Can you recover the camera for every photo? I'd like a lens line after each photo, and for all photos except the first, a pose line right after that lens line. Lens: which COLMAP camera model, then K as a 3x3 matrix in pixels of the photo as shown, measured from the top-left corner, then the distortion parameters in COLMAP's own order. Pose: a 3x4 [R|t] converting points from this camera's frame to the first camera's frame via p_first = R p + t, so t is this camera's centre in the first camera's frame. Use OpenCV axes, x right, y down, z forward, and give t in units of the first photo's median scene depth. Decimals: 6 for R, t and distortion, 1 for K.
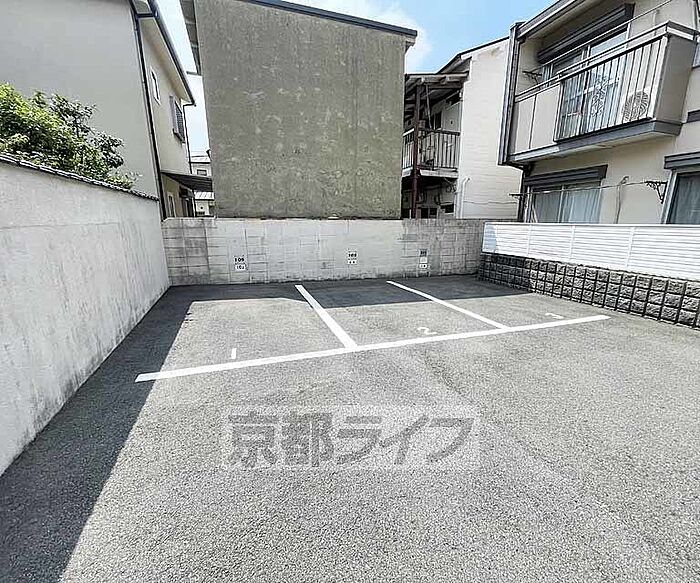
lens RADIAL K [[312.7, 0, 358.9], [0, 312.7, 293.2], [0, 0, 1]] dist [0.000363, 0.000512]
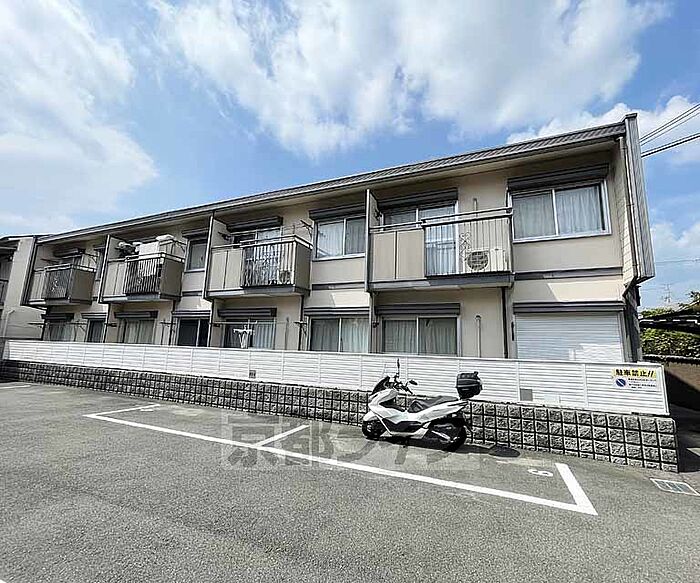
lens RADIAL K [[303.4, 0, 380.3], [0, 303.4, 302.4], [0, 0, 1]] dist [0.000364, 0.000541]
pose [[0.647595, 0.137166, 0.749537, 0.061906], [0.144686, 0.943634, -0.297693, 0.042116], [-0.748122, 0.301232, 0.591247, -0.177611]]
